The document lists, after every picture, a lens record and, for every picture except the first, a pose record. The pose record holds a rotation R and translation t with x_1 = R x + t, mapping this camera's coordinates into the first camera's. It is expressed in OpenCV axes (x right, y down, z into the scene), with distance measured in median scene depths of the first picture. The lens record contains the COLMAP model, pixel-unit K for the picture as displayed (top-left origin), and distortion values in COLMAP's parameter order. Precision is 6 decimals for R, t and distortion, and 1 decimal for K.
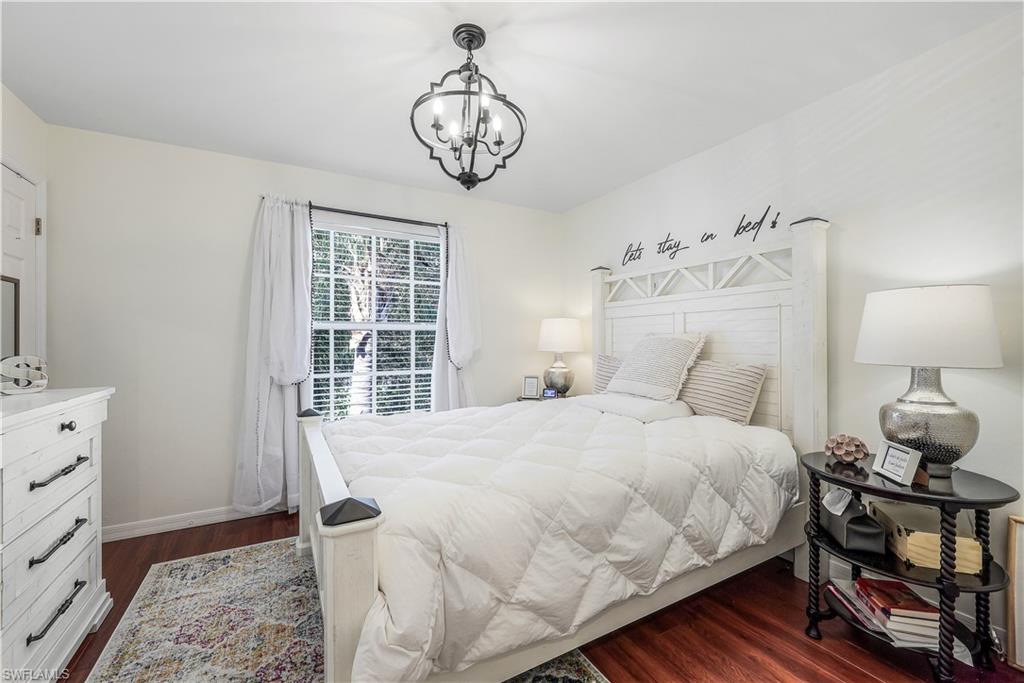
lens RADIAL K [[416.5, 0, 512.1], [0, 416.5, 340.0], [0, 0, 1]] dist [-0.000343, -0.000330]
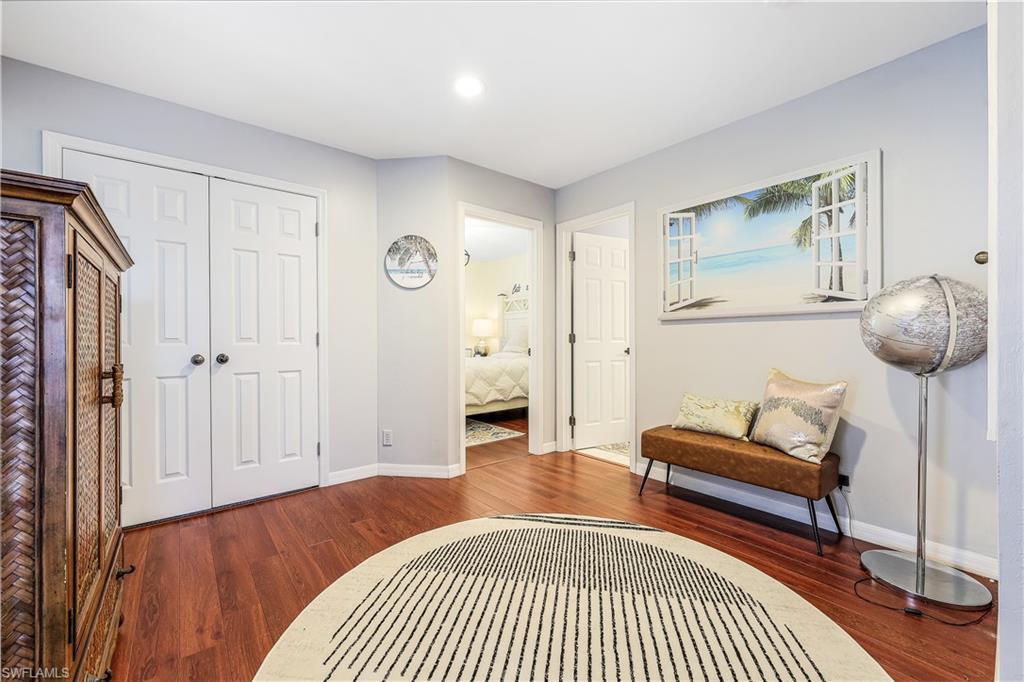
lens RADIAL K [[416.5, 0, 511.5], [0, 416.5, 339.0], [0, 0, 1]] dist [-0.000343, -0.000330]
pose [[0.984132, -0.004258, 0.177387, -0.107004], [0.003782, 0.999988, 0.003023, 0.038733], [-0.177398, -0.002304, 0.984137, -1.040961]]
